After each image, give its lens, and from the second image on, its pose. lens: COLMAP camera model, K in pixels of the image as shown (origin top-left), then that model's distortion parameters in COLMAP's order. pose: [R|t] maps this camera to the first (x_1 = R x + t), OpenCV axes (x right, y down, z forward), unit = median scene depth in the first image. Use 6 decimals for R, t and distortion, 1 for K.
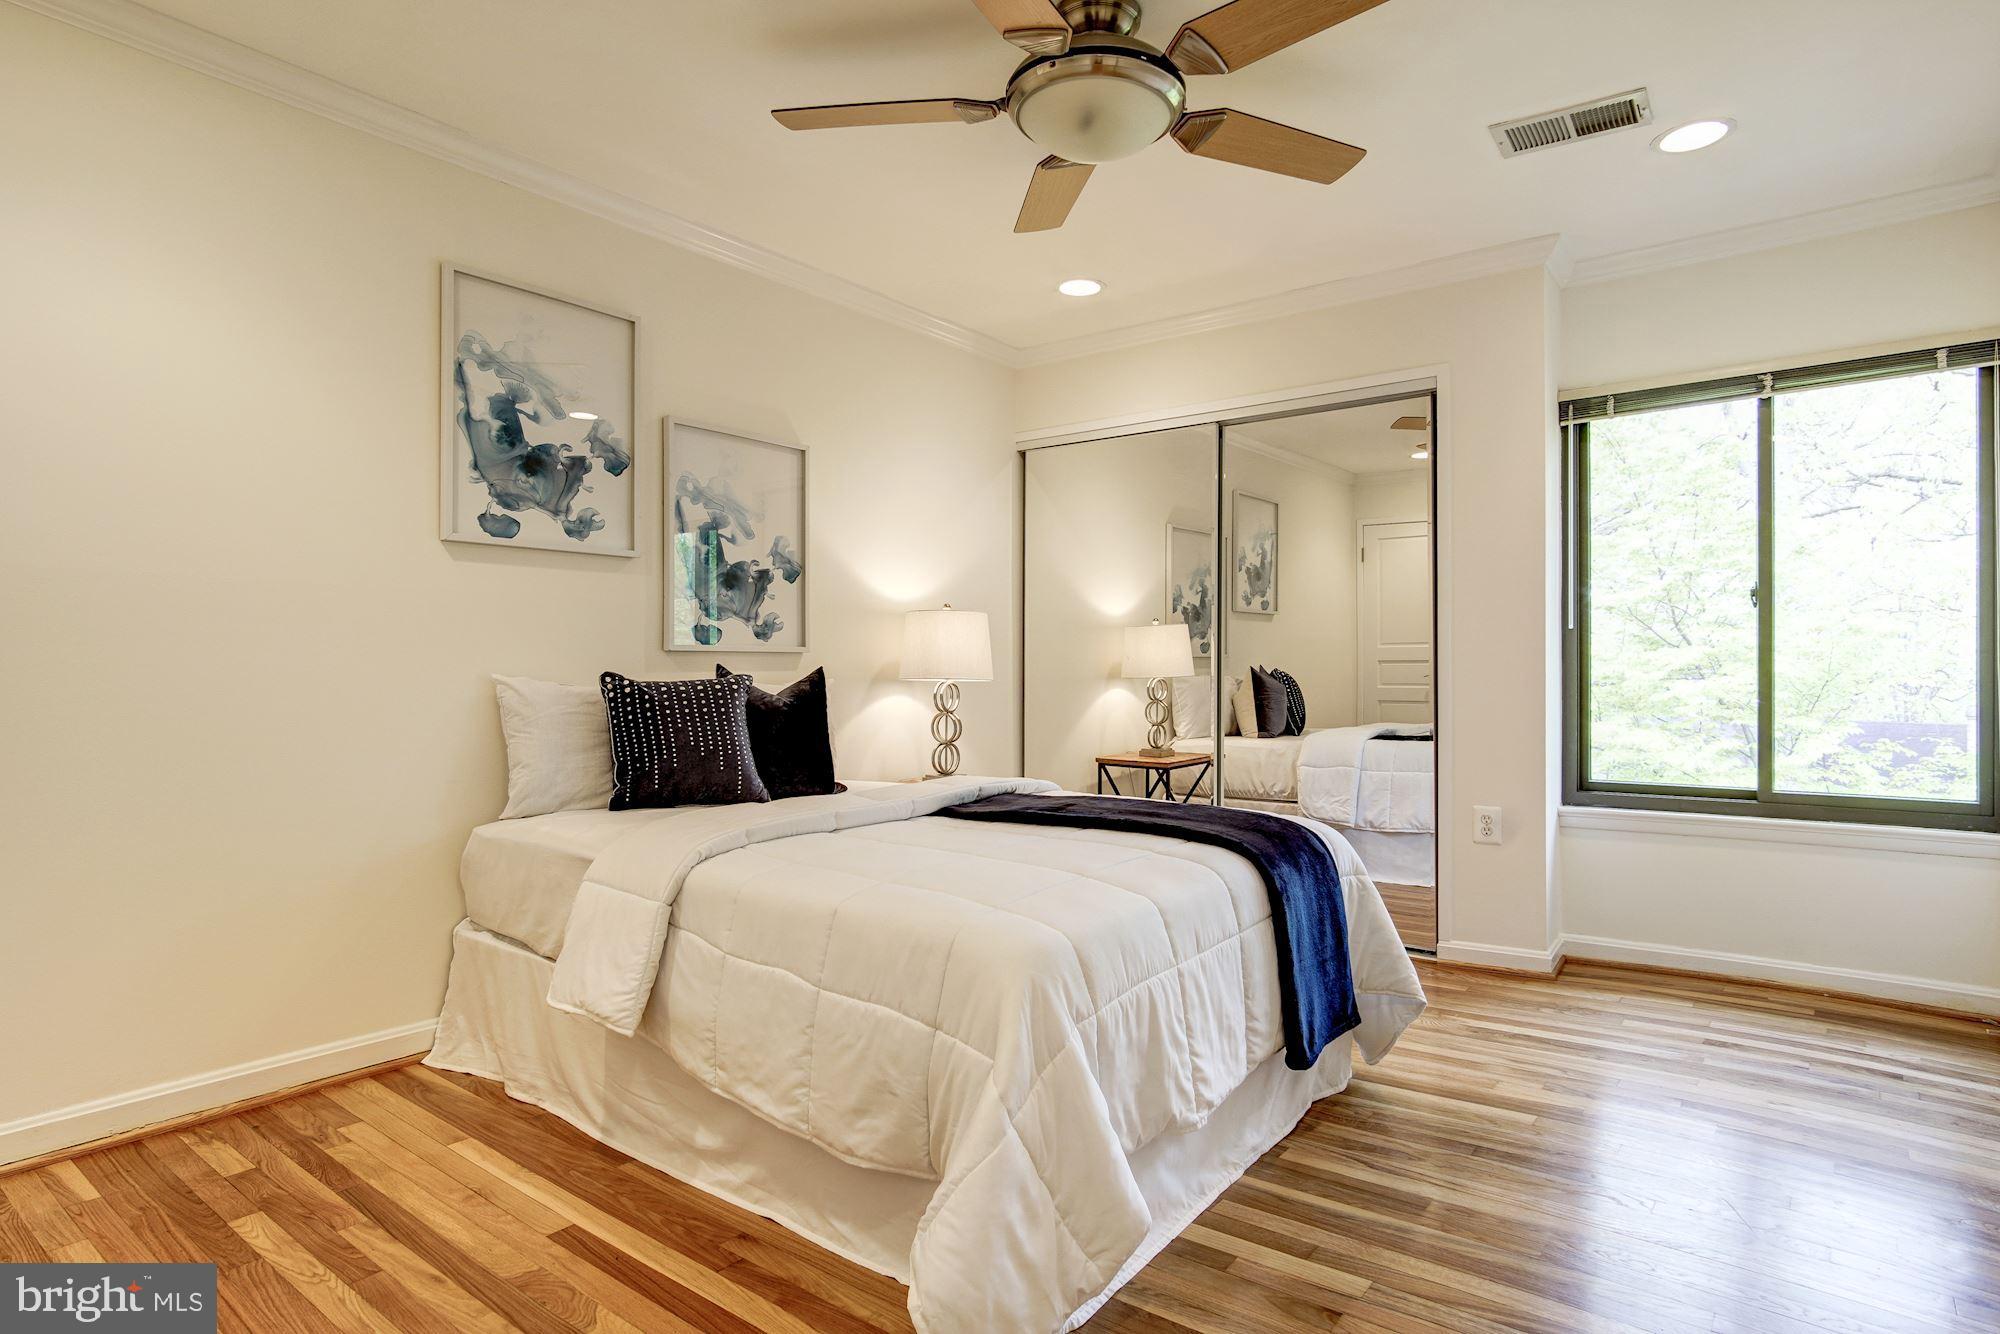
lens RADIAL K [[1089.5, 0, 995.0], [0, 1089.5, 662.4], [0, 0, 1]] dist [-0.012281, 0.002100]
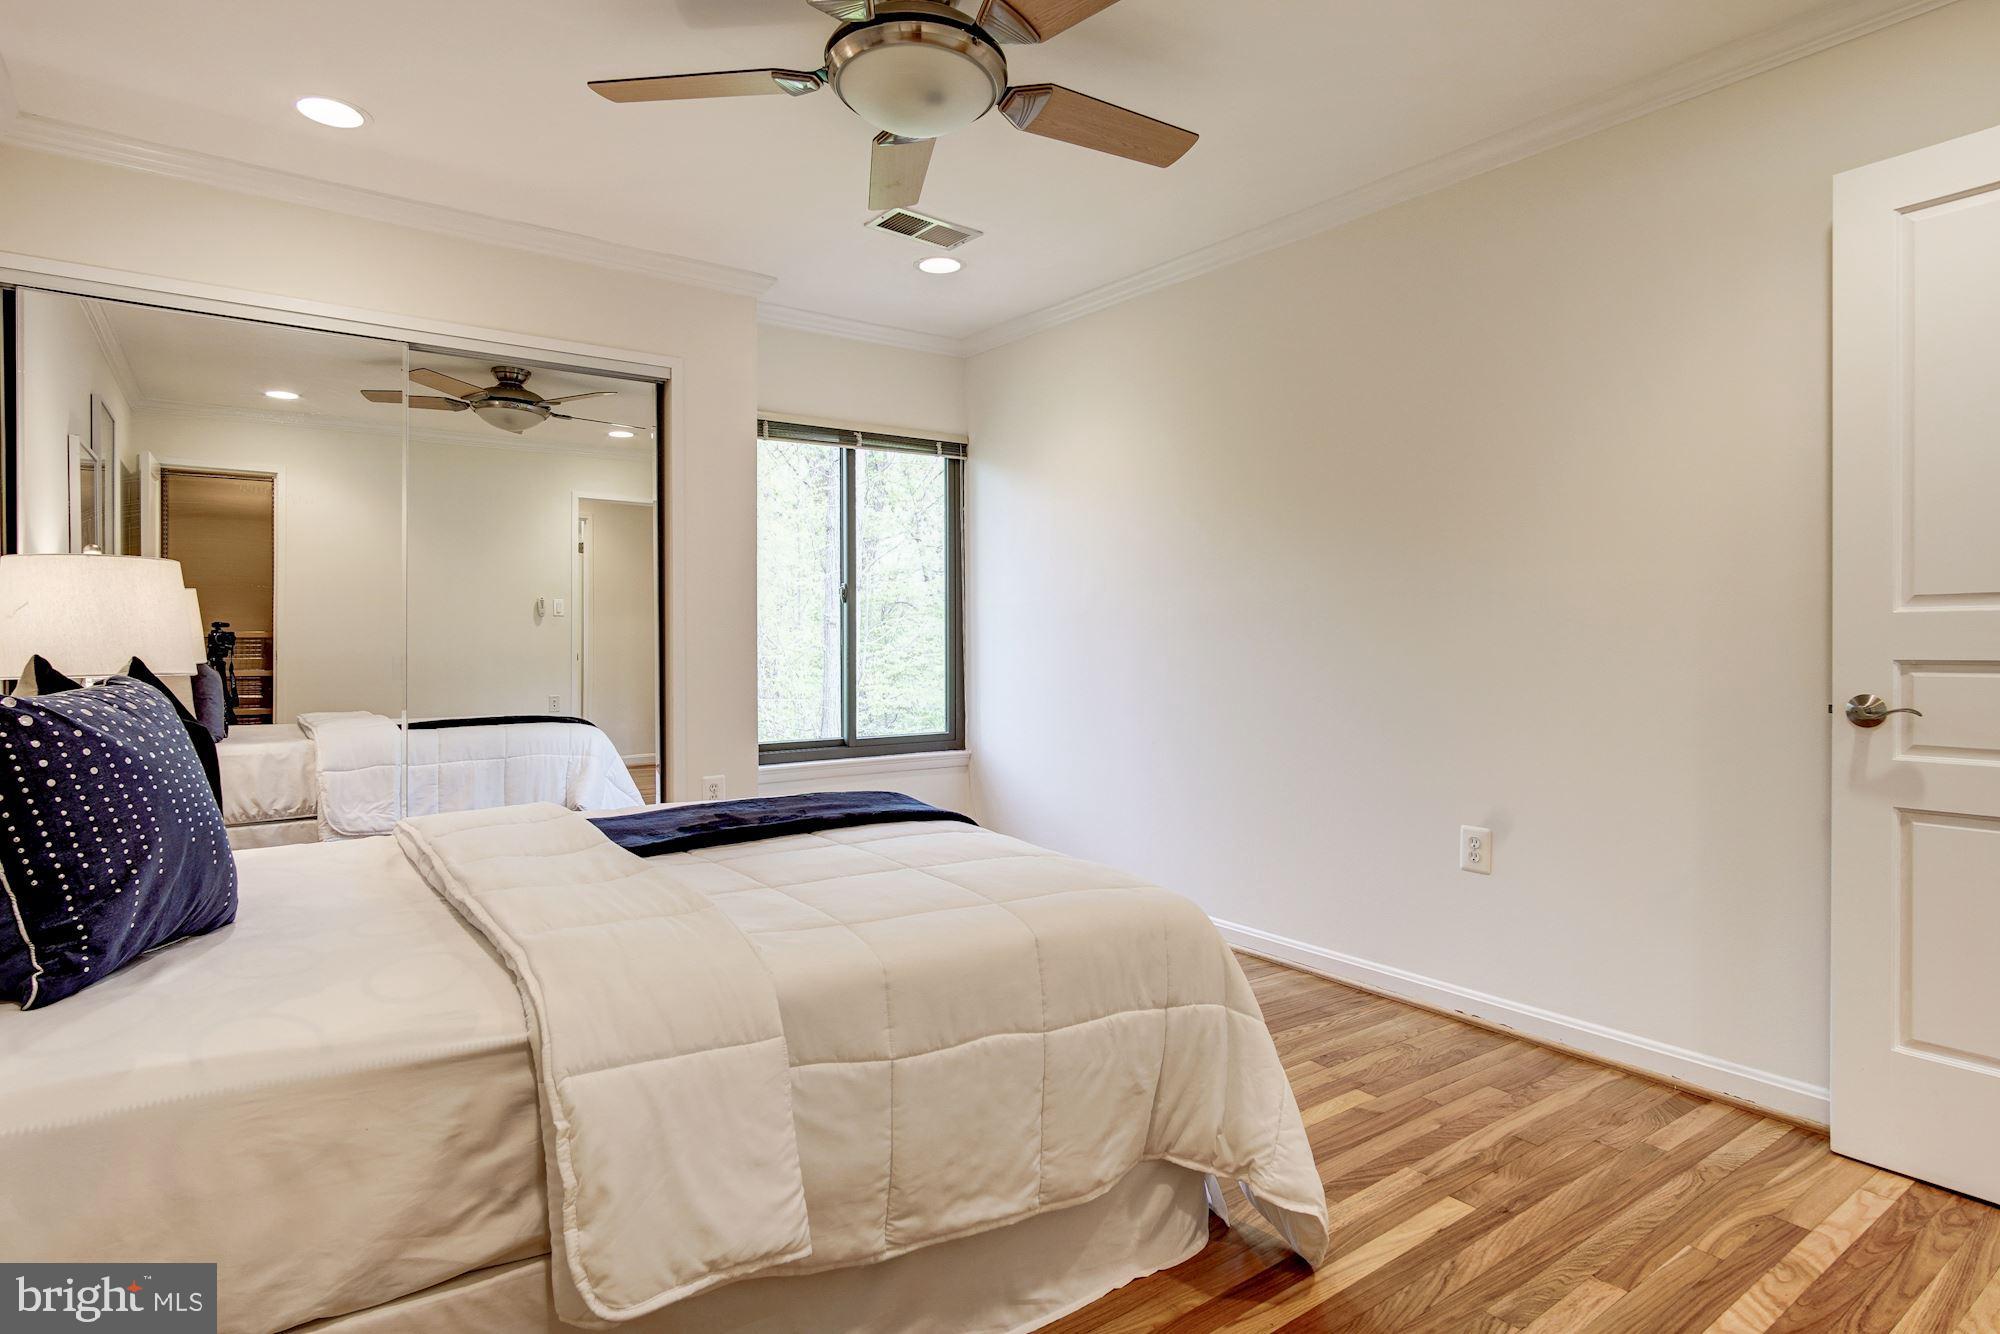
lens RADIAL K [[1089.5, 0, 995.0], [0, 1089.5, 662.4], [0, 0, 1]] dist [-0.012281, 0.002100]
pose [[0.276417, -0.022349, 0.960778, -0.840443], [0.001940, 0.999741, 0.022697, -0.011550], [-0.961036, -0.004410, 0.276389, 0.675246]]
